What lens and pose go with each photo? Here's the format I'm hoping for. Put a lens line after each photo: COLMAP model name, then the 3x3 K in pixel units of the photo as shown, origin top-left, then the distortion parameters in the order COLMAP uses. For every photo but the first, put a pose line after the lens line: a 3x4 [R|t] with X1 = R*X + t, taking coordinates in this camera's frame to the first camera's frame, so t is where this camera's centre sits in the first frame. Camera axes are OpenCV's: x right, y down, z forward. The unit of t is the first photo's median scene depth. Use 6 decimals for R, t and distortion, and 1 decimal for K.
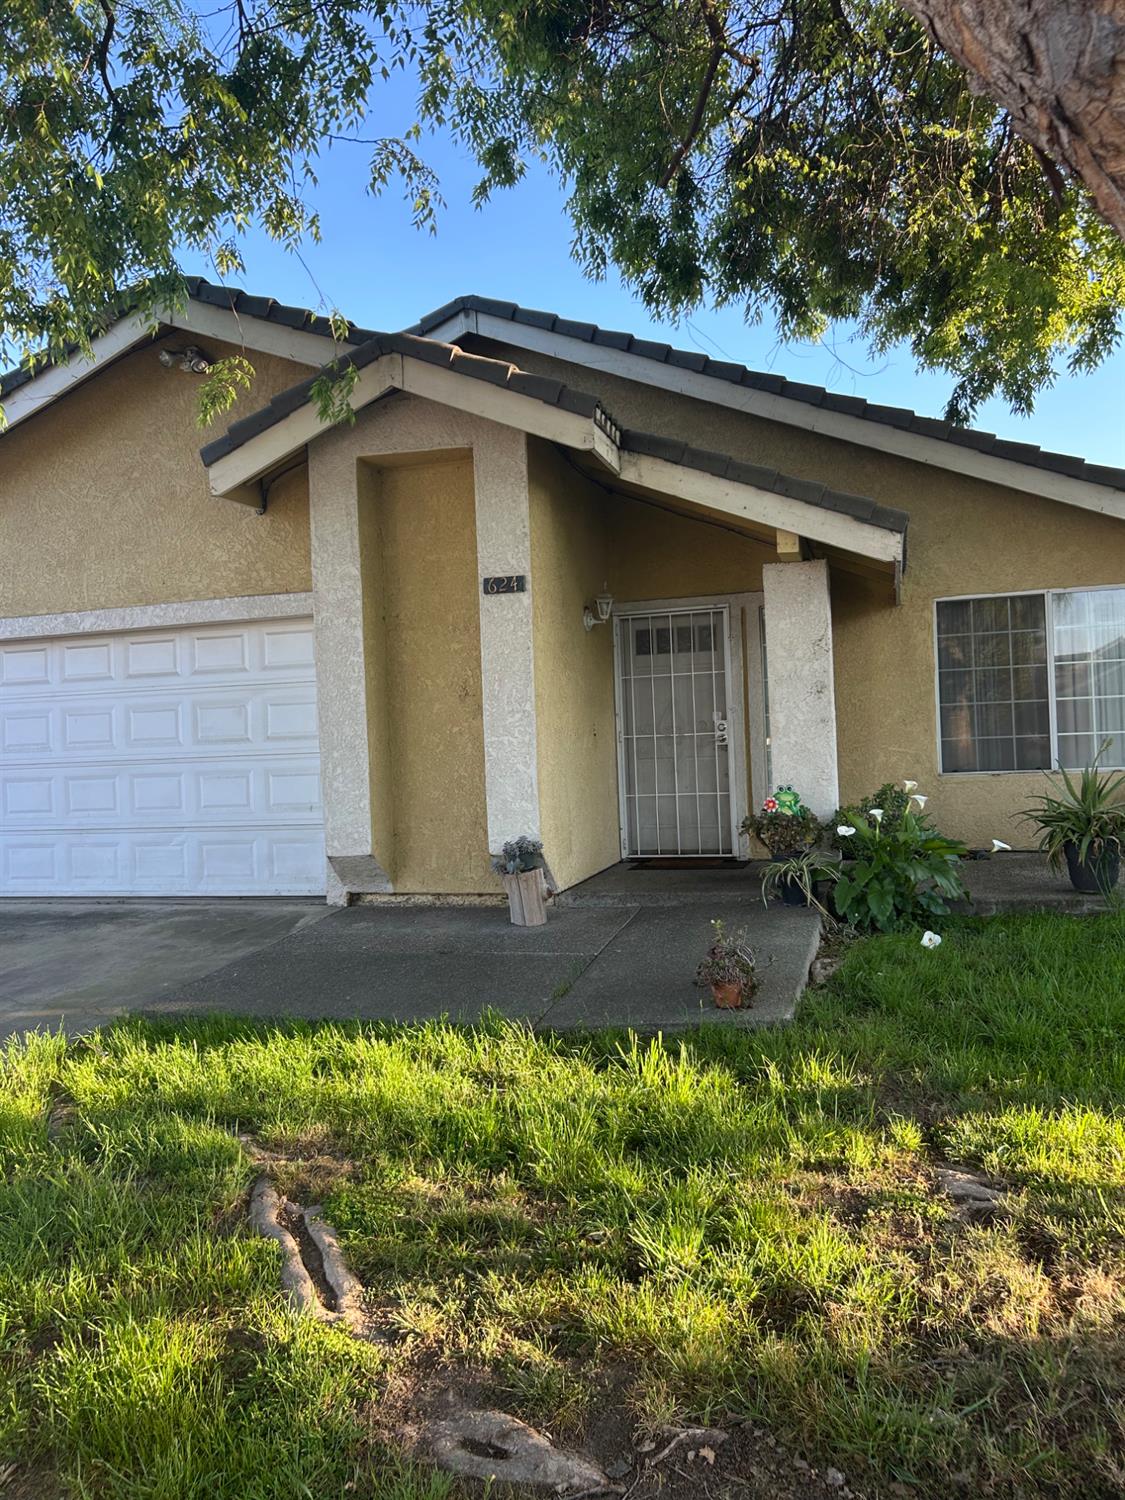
lens RADIAL K [[1103.7, 0, 562.5], [0, 1103.7, 750.0], [0, 0, 1]] dist [0.138770, -0.325057]
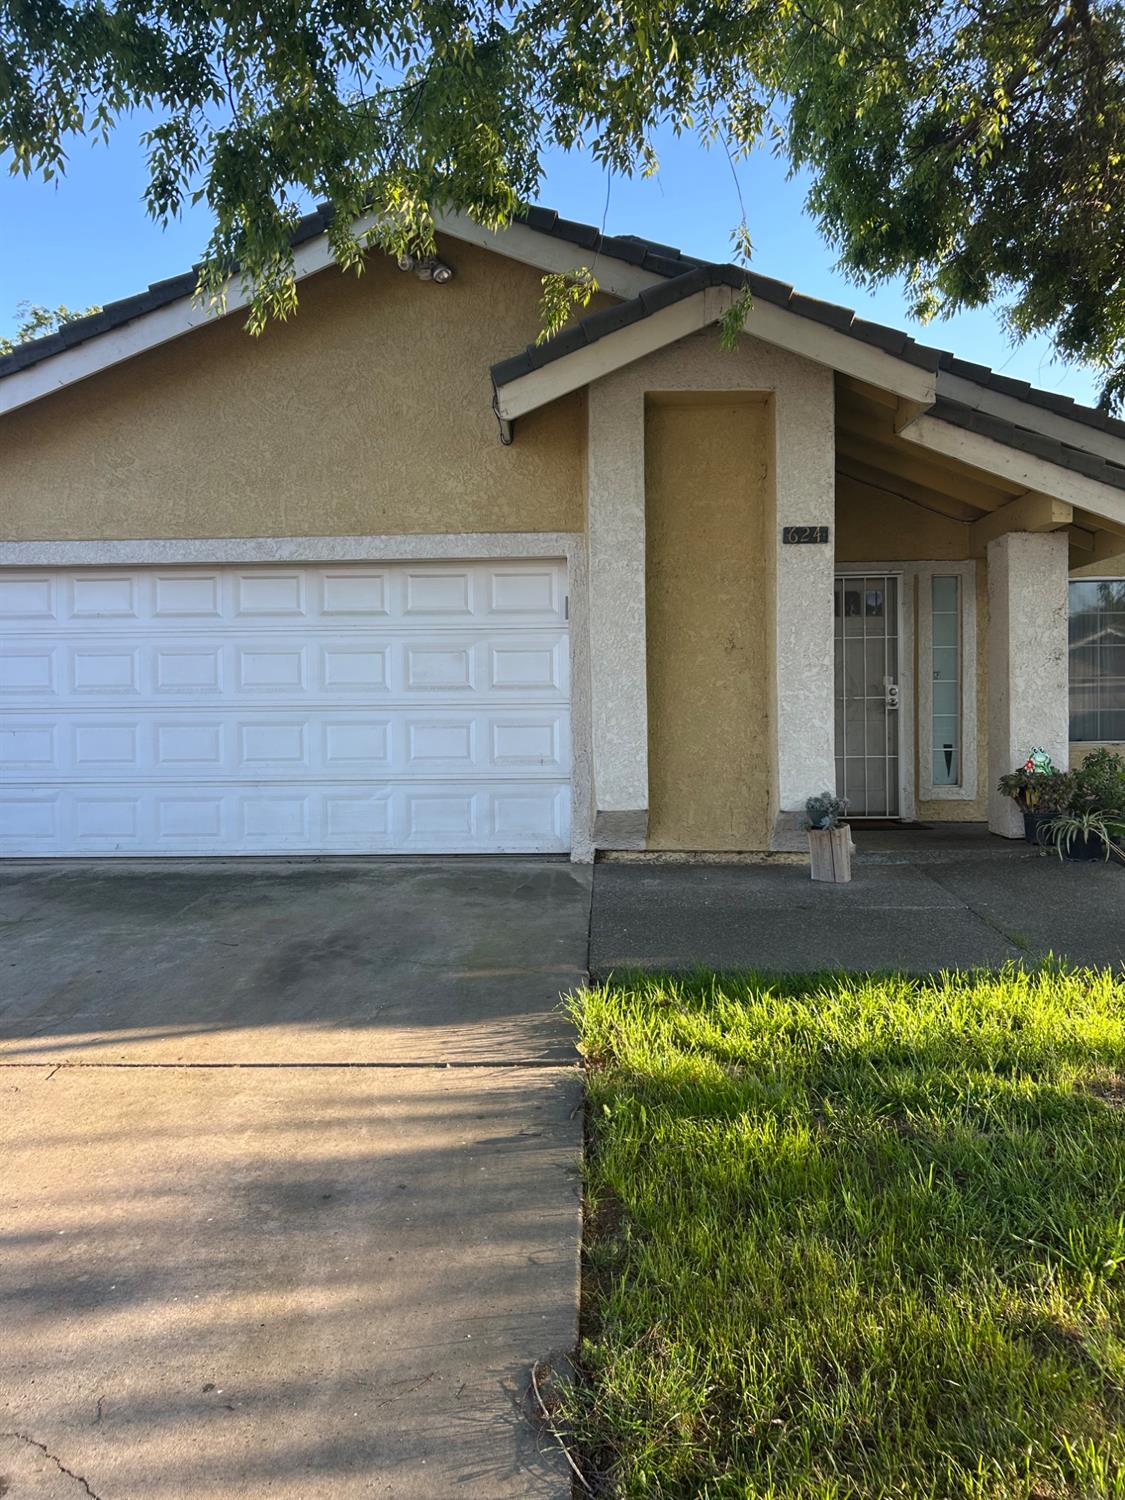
lens RADIAL K [[1103.7, 0, 562.5], [0, 1103.7, 750.0], [0, 0, 1]] dist [0.138770, -0.325057]
pose [[0.971587, 0.021141, 0.235736, -0.446747], [-0.026268, 0.999481, 0.018626, 0.025252], [-0.235220, -0.024289, 0.971639, 0.081840]]
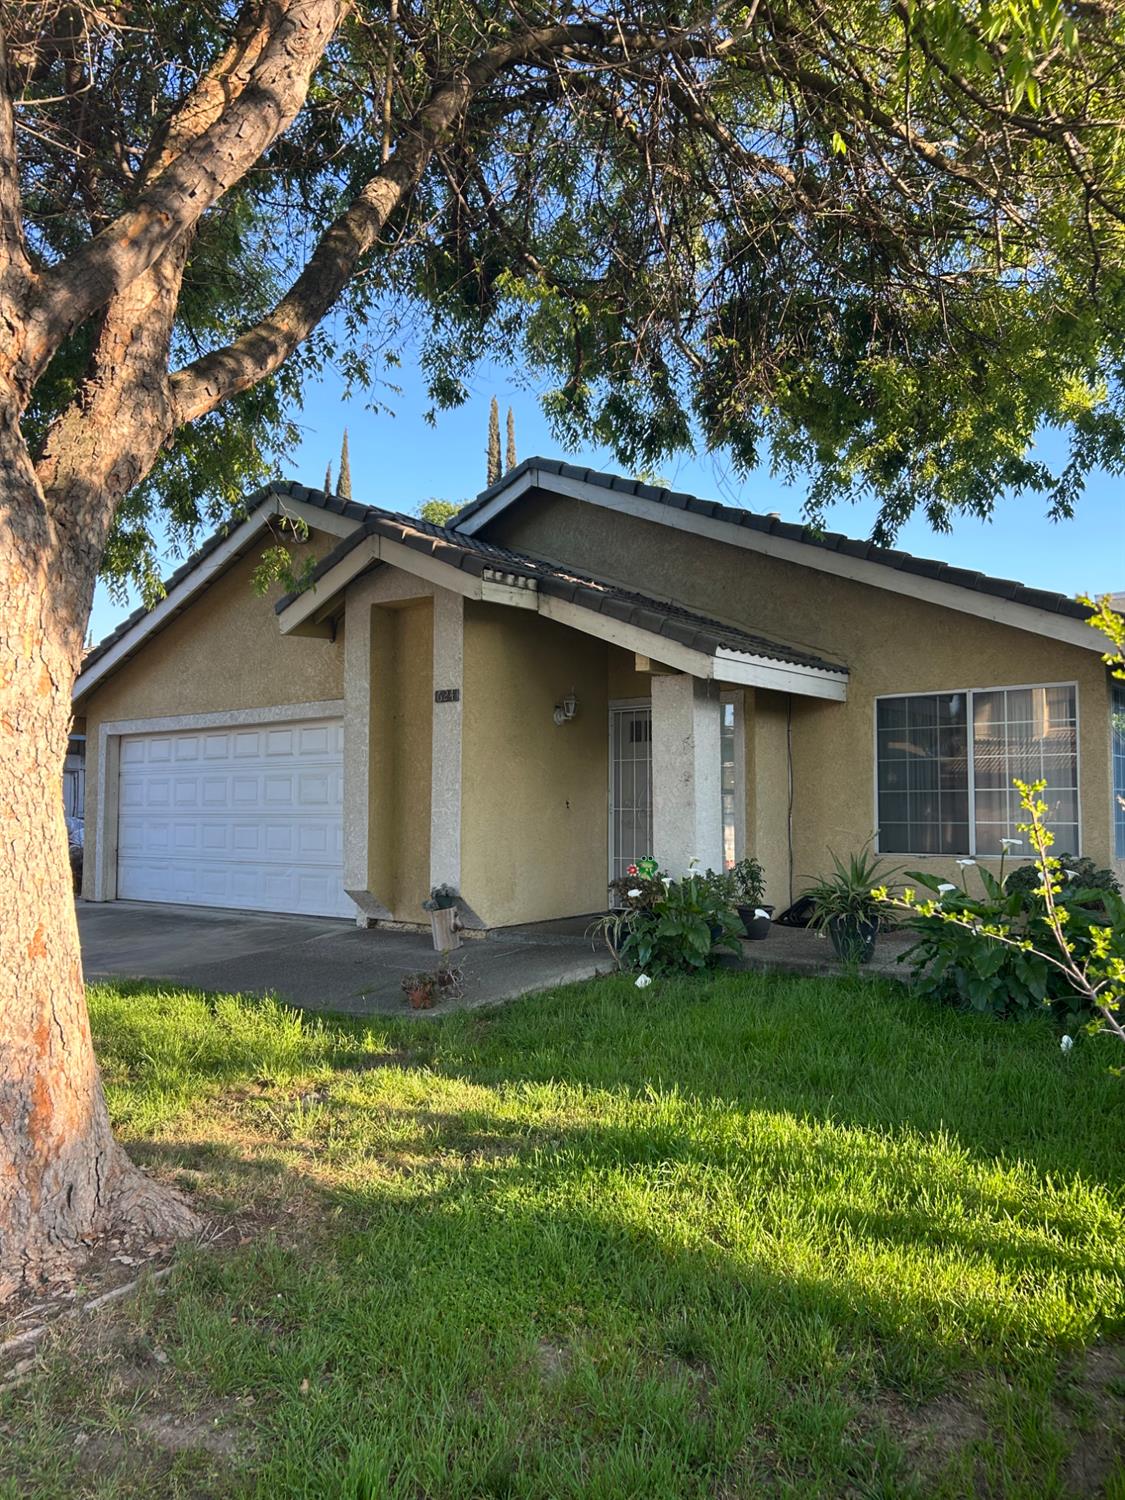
lens RADIAL K [[1103.7, 0, 562.5], [0, 1103.7, 750.0], [0, 0, 1]] dist [0.138770, -0.325057]
pose [[0.921767, 0.015105, -0.387449, 0.549708], [-0.032780, 0.998699, -0.039050, -0.032041], [0.386355, 0.048695, 0.921064, -0.170463]]
